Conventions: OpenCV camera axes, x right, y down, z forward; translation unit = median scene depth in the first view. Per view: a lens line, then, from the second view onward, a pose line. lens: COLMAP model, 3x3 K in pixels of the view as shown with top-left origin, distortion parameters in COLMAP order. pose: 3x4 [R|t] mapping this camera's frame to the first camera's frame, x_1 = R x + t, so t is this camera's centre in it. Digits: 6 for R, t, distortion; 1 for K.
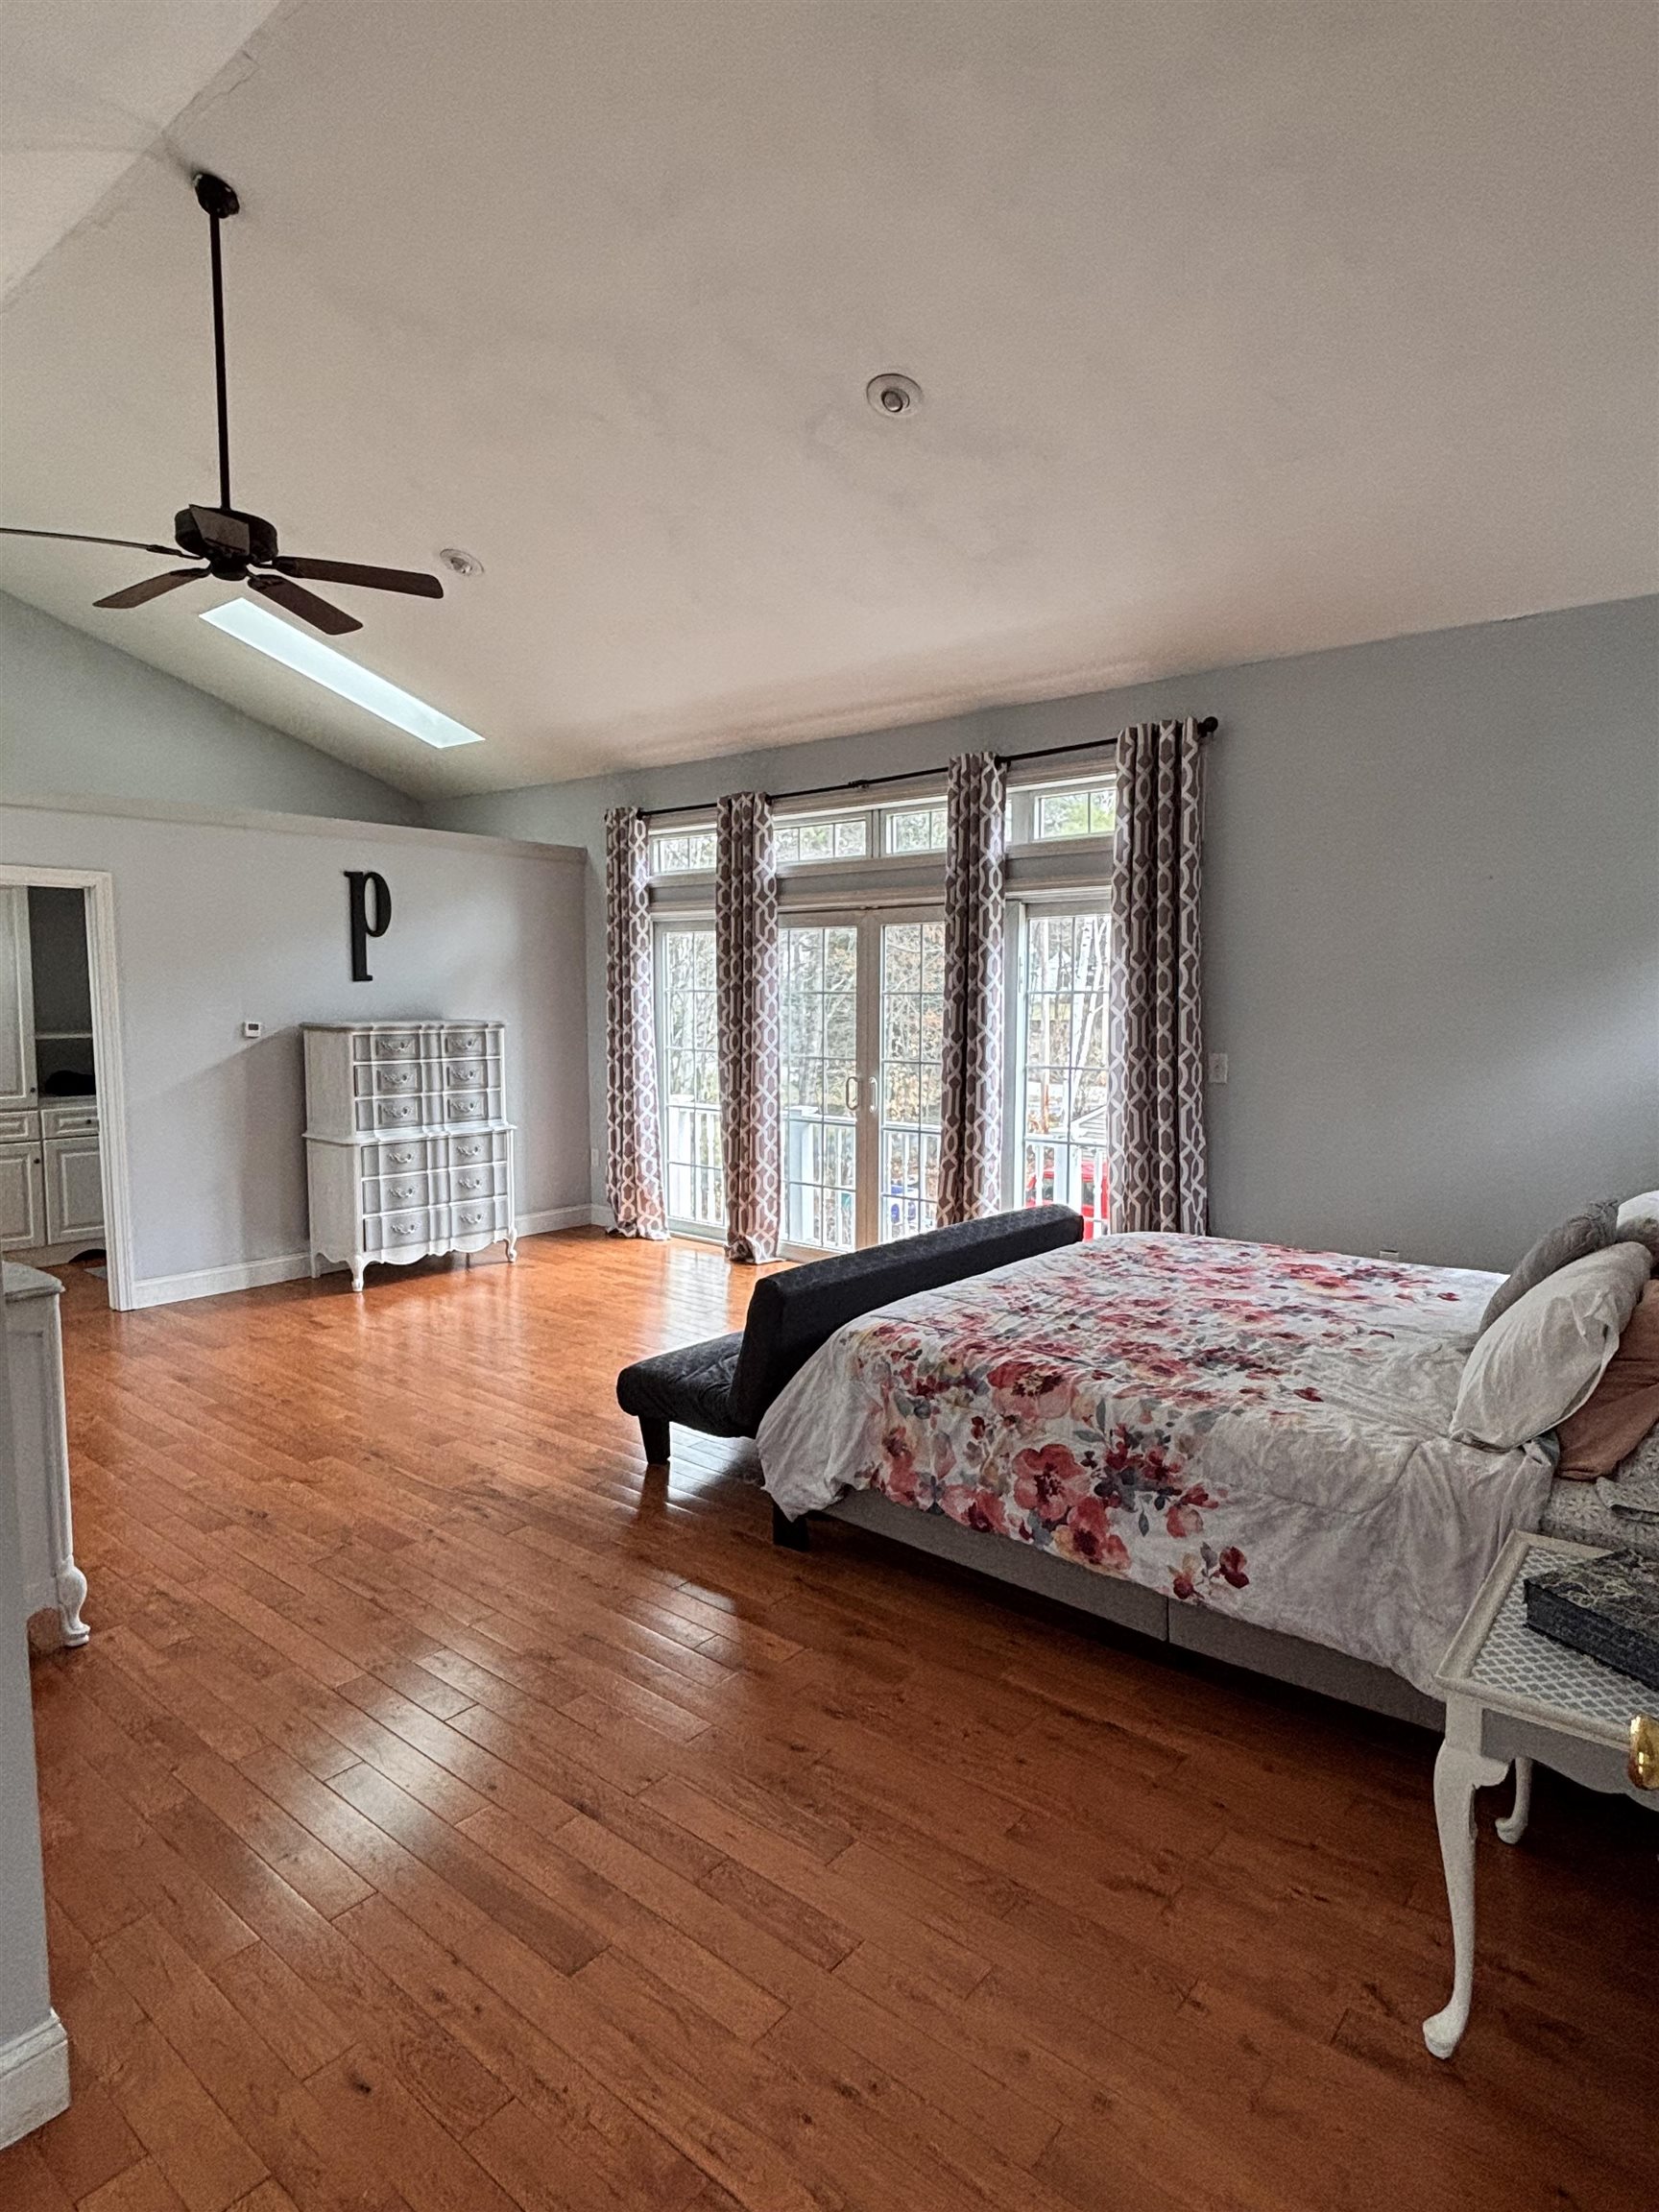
lens RADIAL K [[1238.5, 0, 833.1], [0, 1238.5, 1116.5], [0, 0, 1]] dist [0.005068, 0.000214]
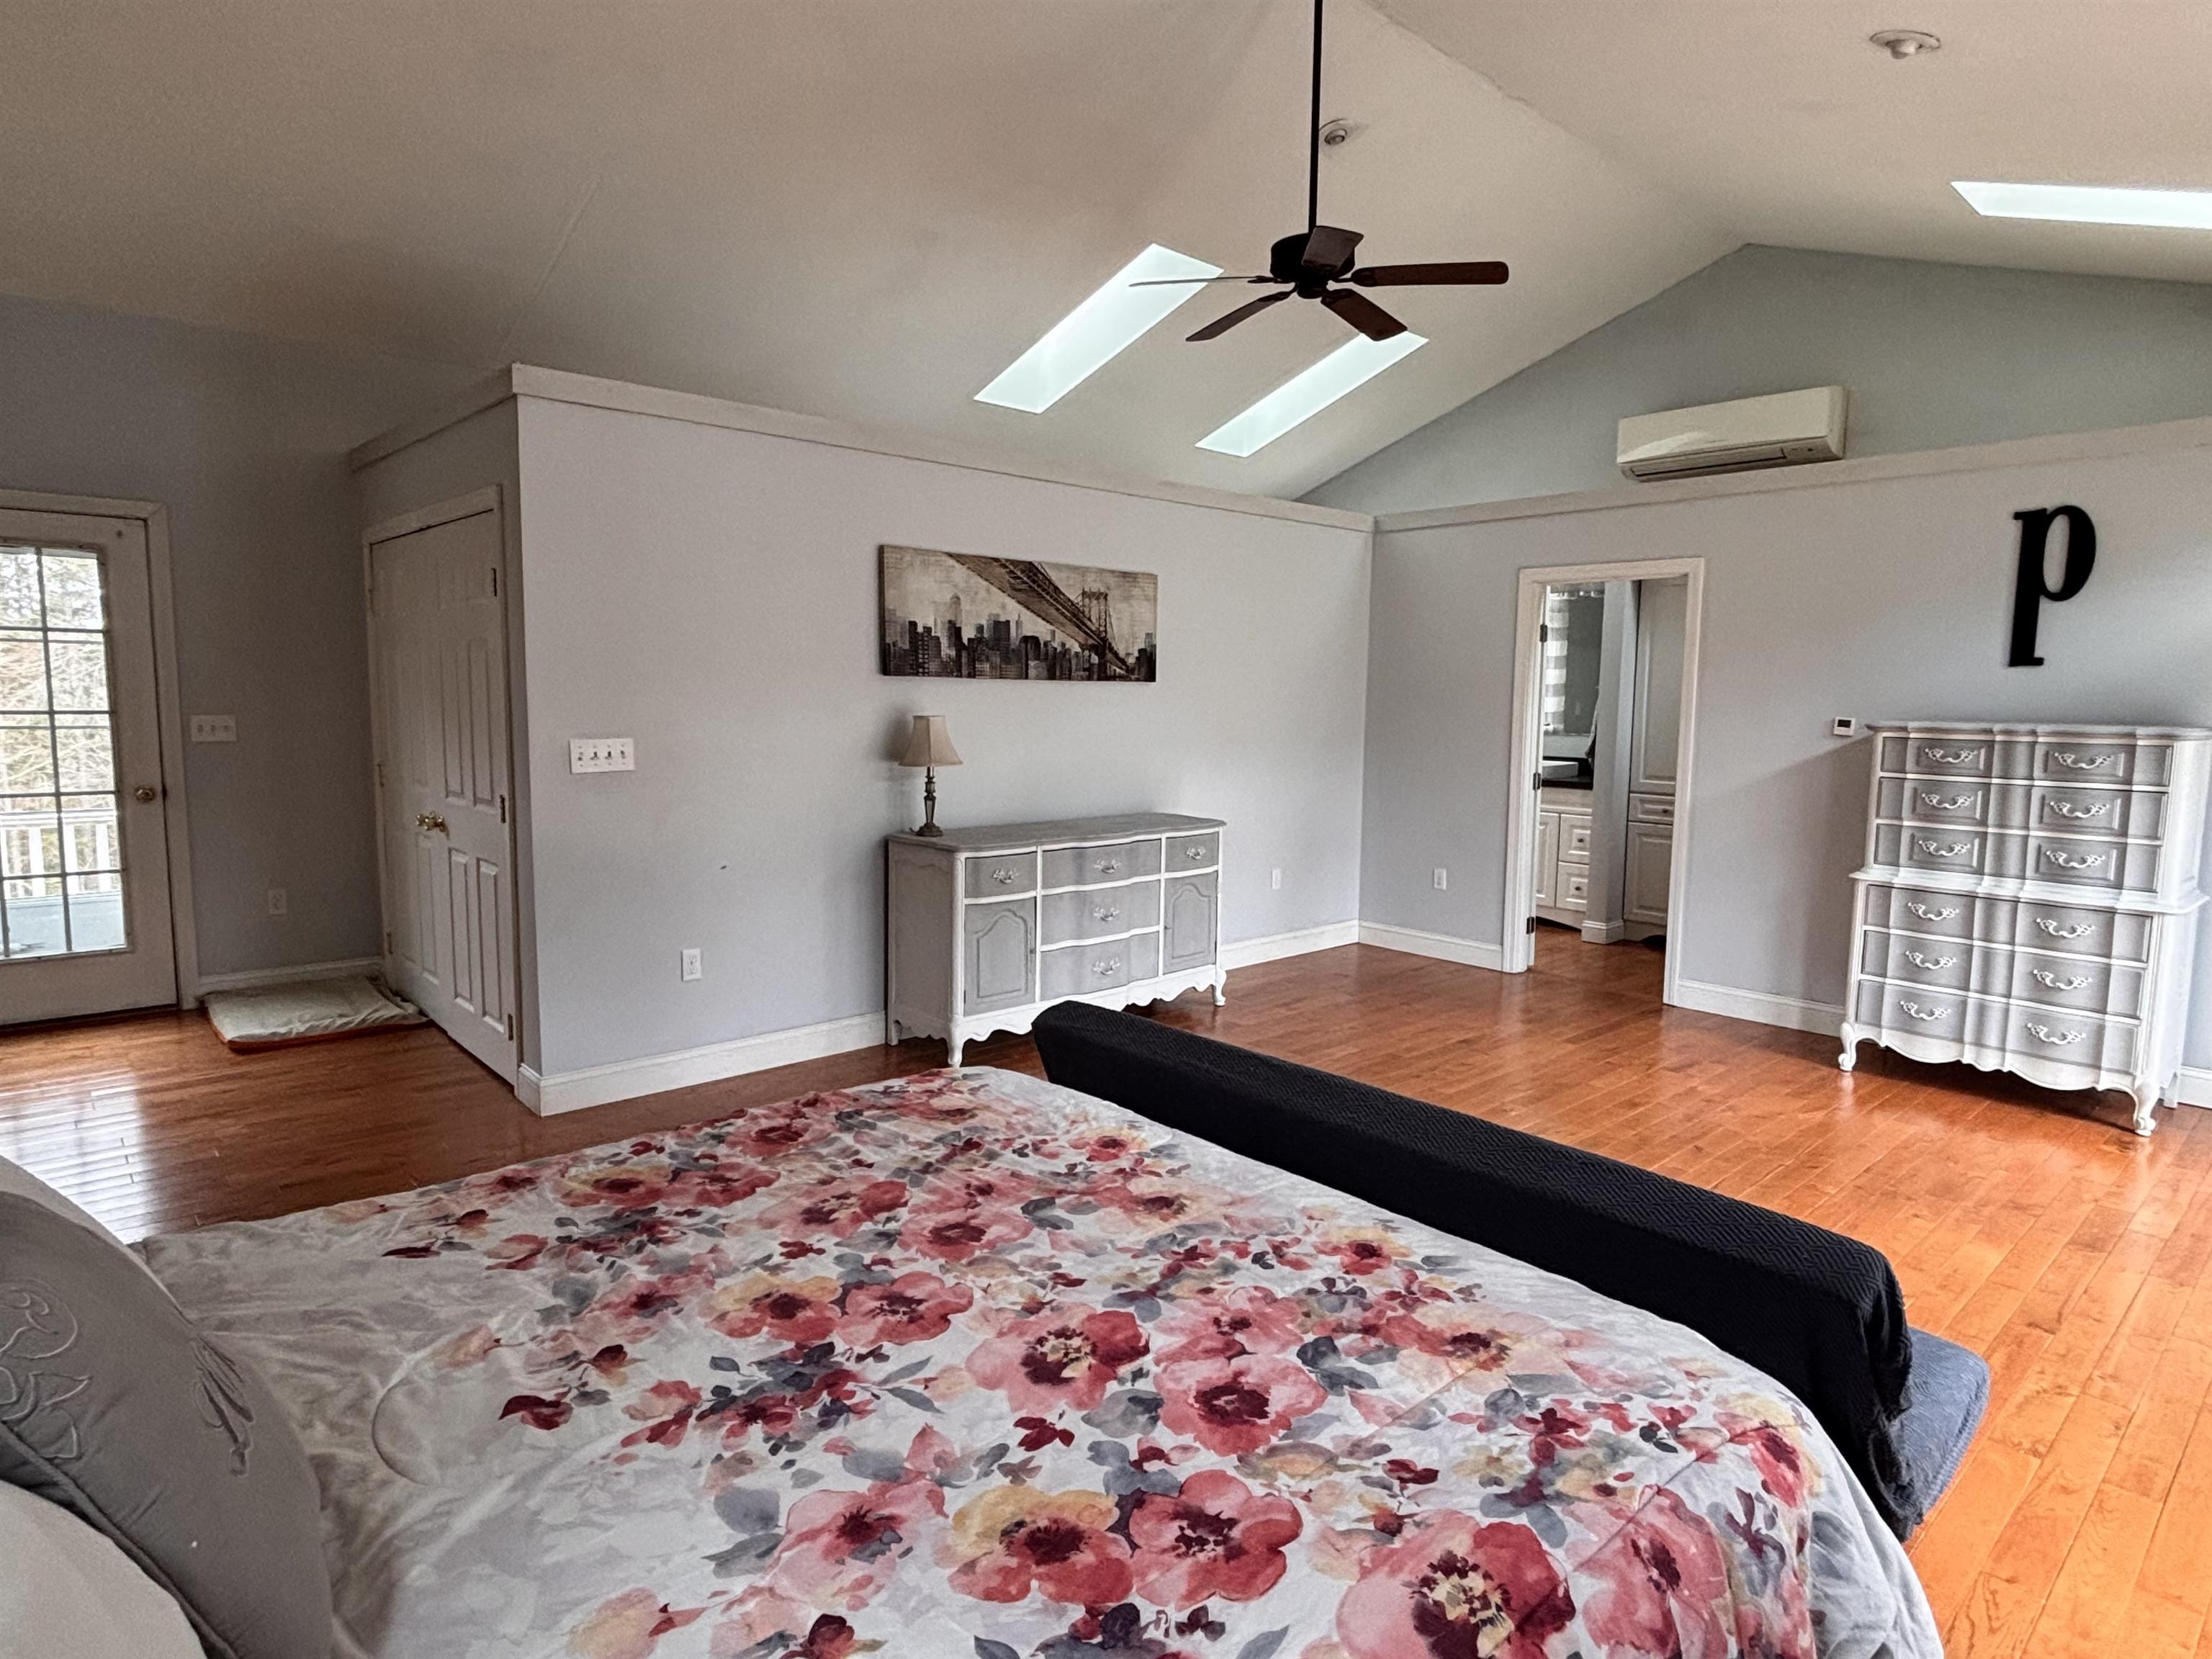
lens RADIAL K [[1238.5, 0, 1110.3], [0, 1238.5, 812.5], [0, 0, 1]] dist [0.005068, 0.000214]
pose [[-0.141912, 0.094368, -0.985371, 0.412790], [-0.110220, 0.987749, 0.110469, -0.049947], [0.983724, 0.124284, -0.129772, 0.618086]]
